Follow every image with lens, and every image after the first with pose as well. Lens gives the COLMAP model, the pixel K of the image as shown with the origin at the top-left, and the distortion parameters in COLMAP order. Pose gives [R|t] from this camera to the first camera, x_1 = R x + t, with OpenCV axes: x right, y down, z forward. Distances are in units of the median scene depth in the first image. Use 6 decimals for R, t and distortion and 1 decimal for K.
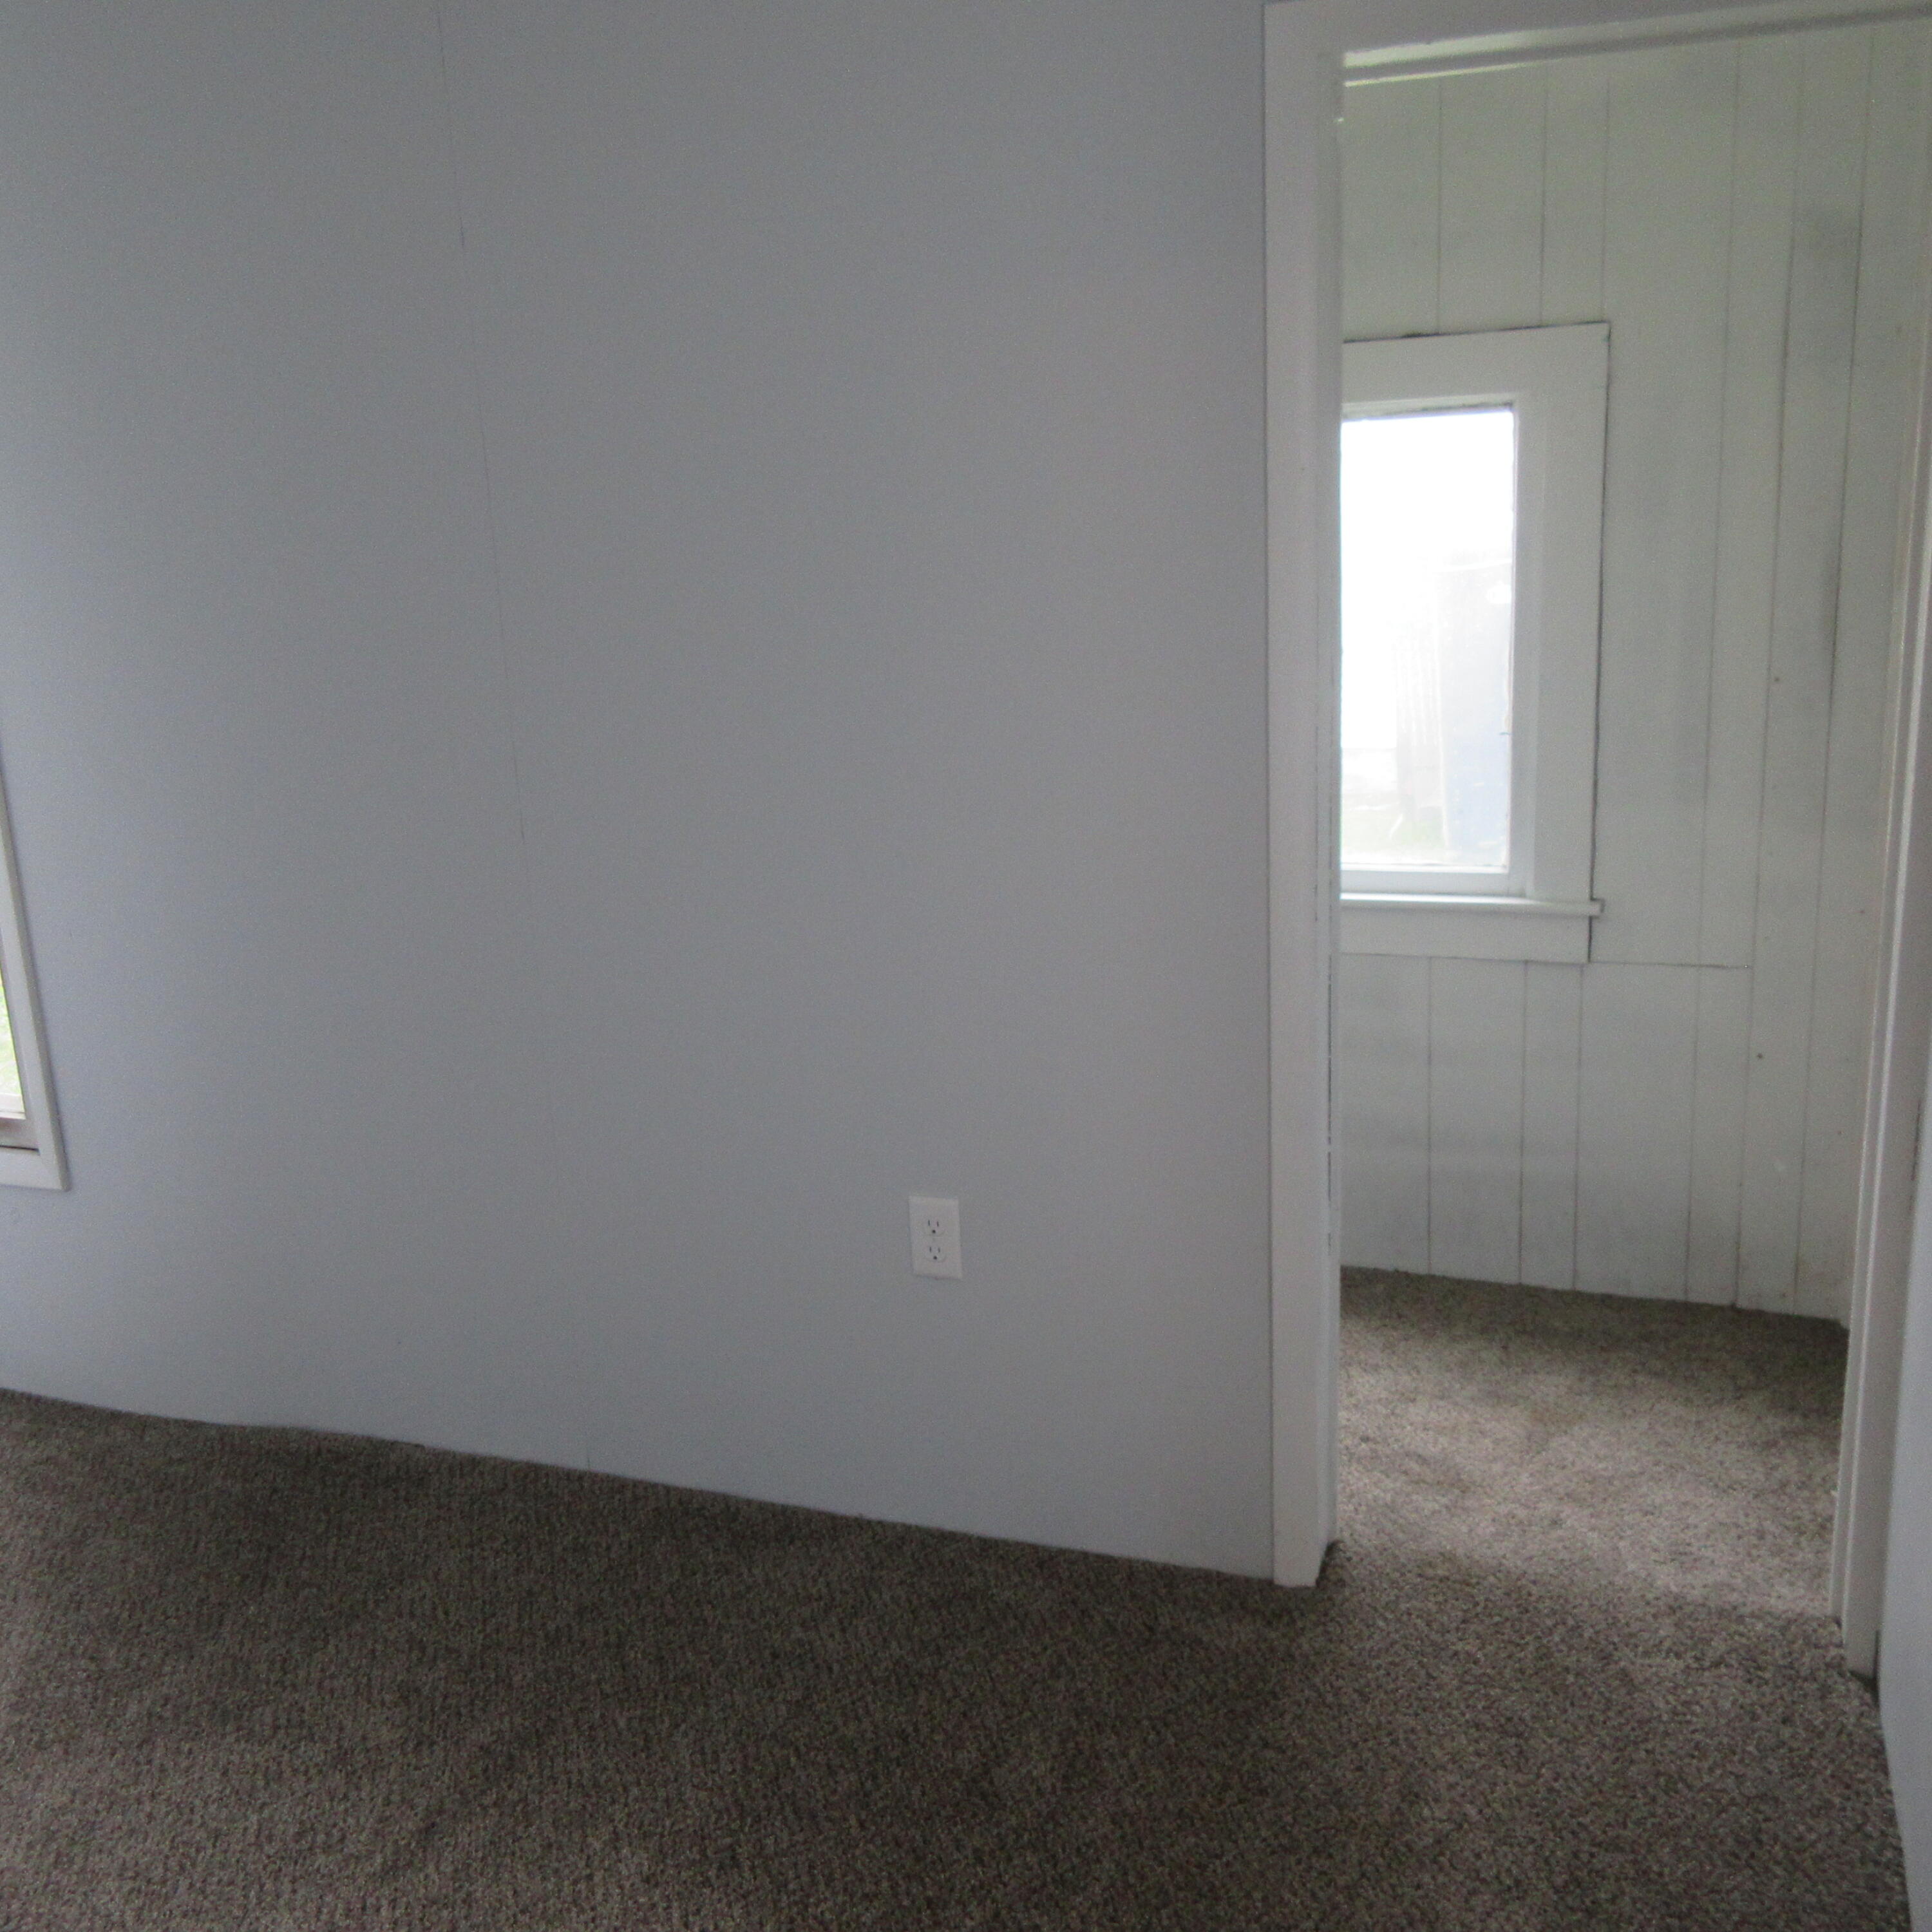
lens RADIAL K [[1923.8, 0, 966.8], [0, 1923.8, 975.5], [0, 0, 1]] dist [0.005906, 0.000000]
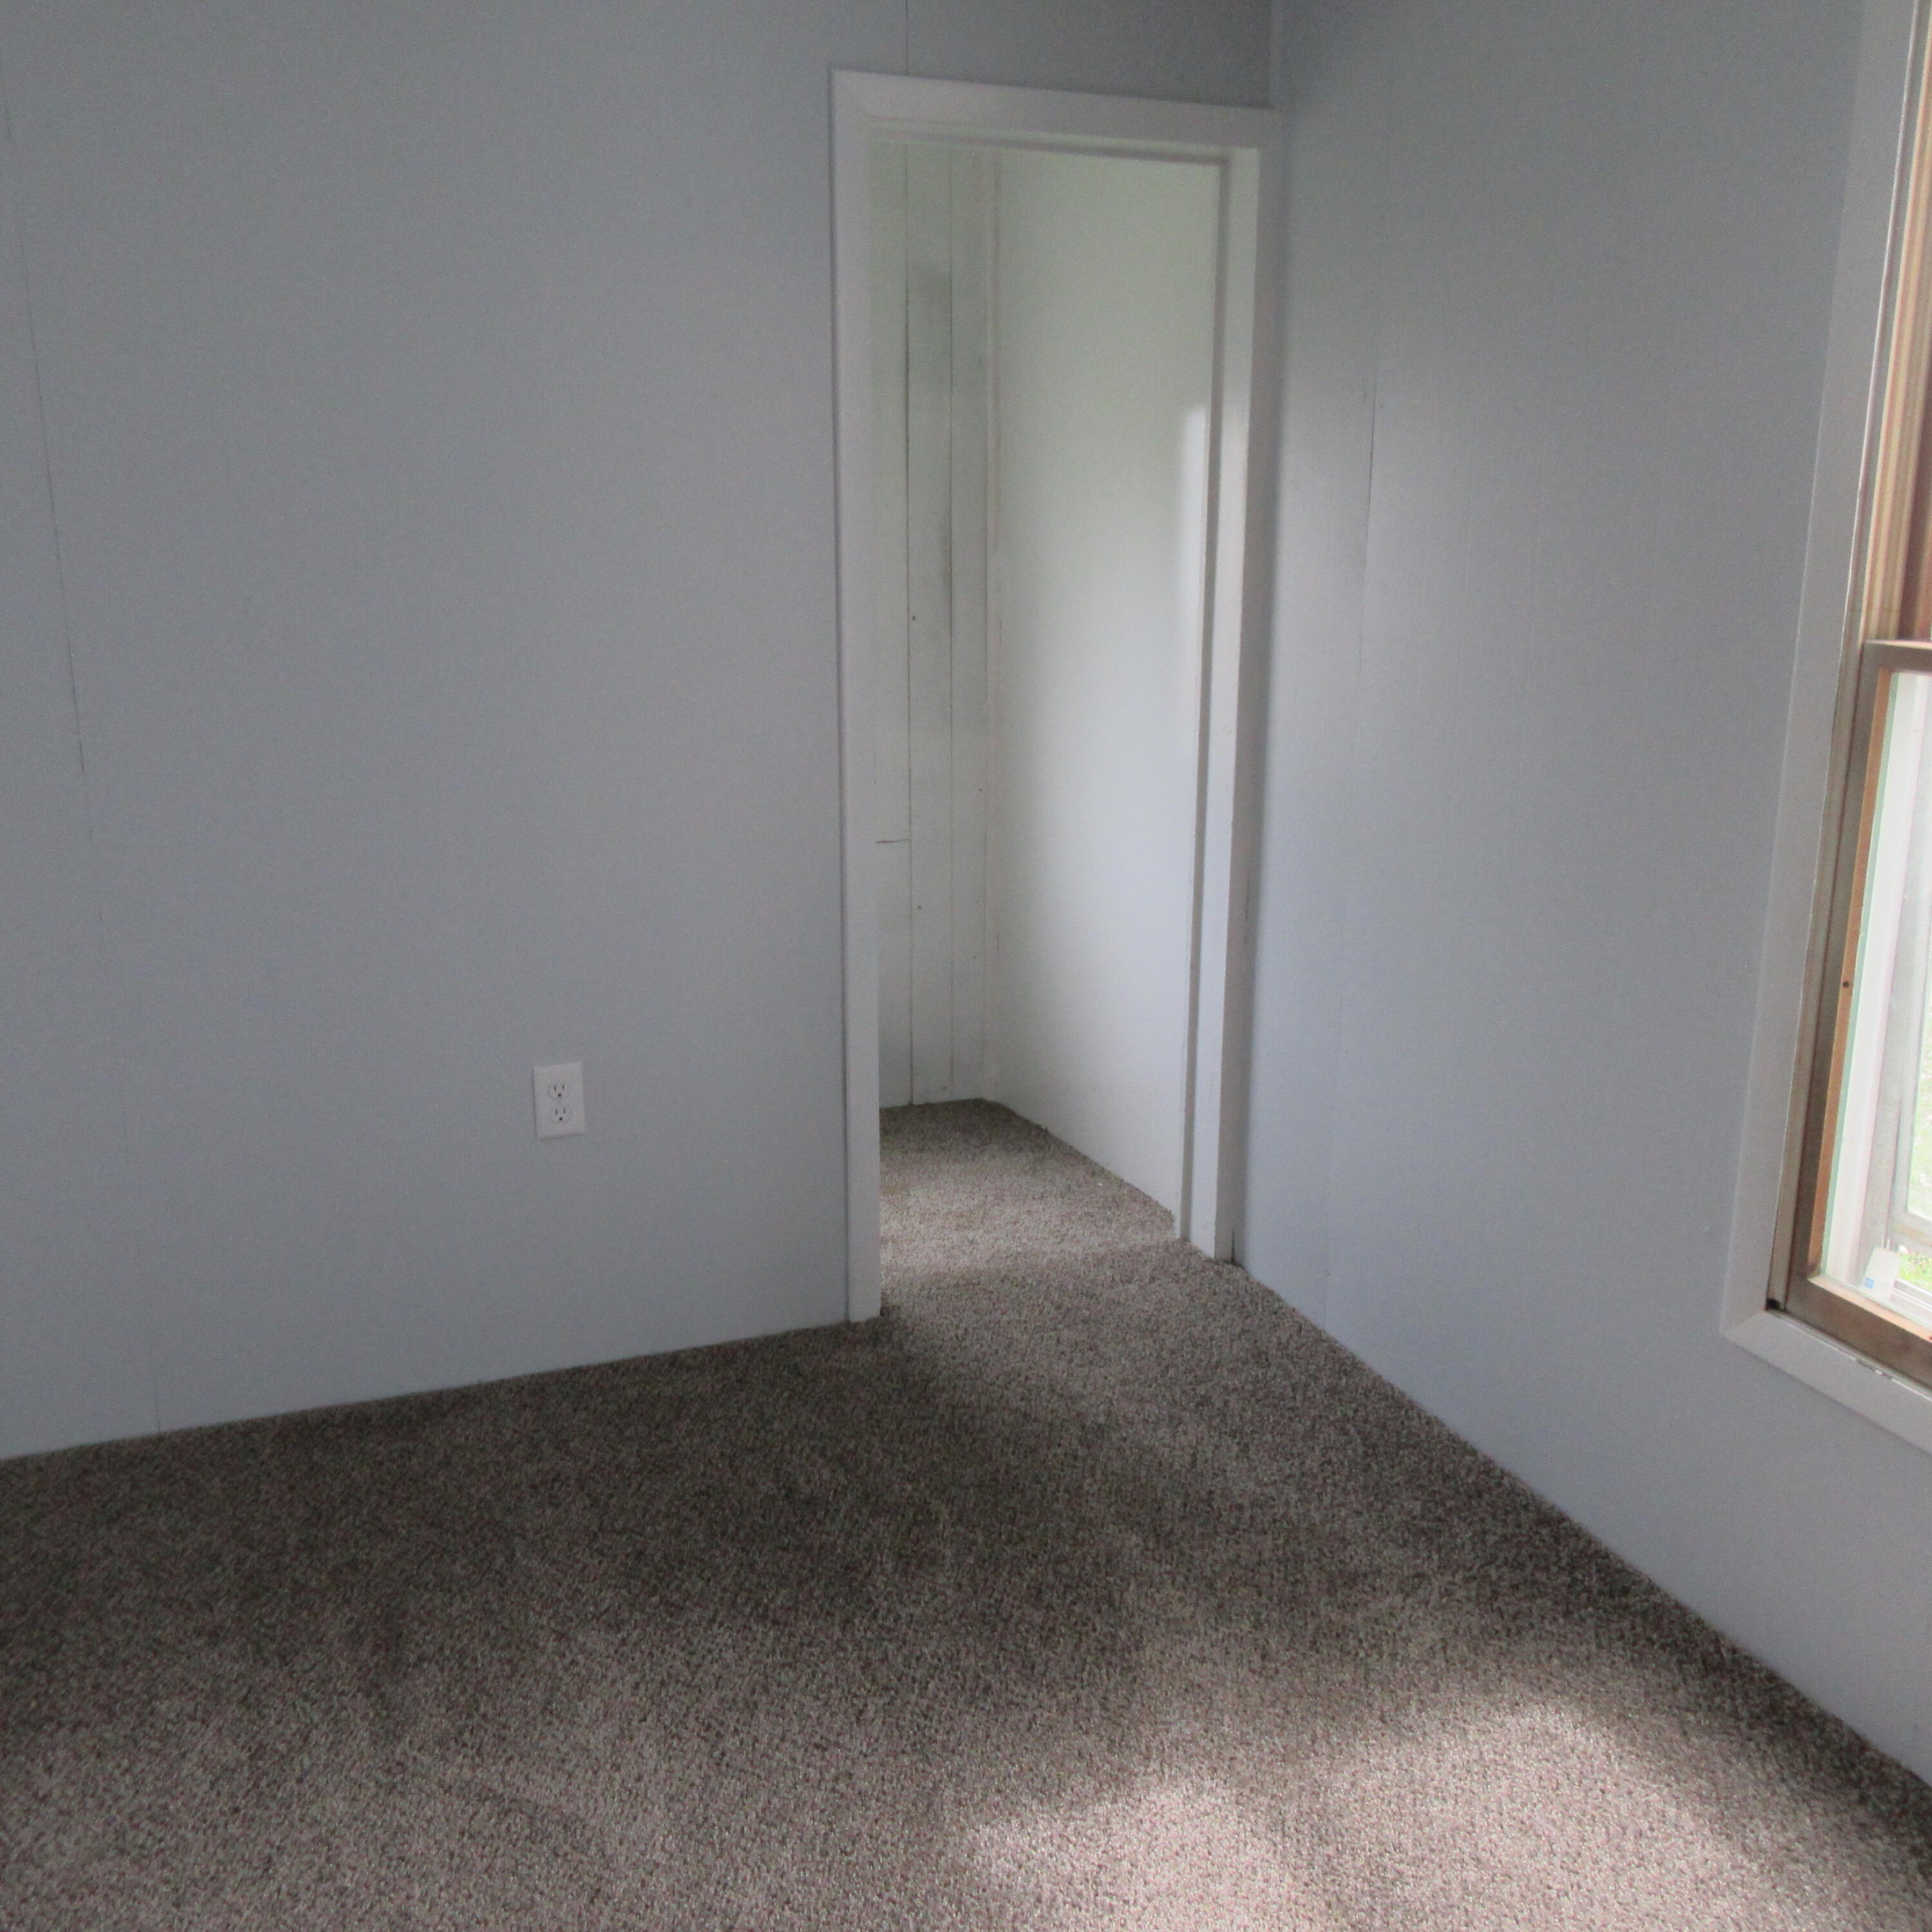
lens RADIAL K [[1923.8, 0, 966.4], [0, 1923.8, 963.4], [0, 0, 1]] dist [0.005906, 0.000000]
pose [[0.743468, -0.122821, 0.657397, -0.569194], [0.129206, 0.990851, 0.038997, 0.043886], [-0.656172, 0.055947, 0.752535, -0.005565]]
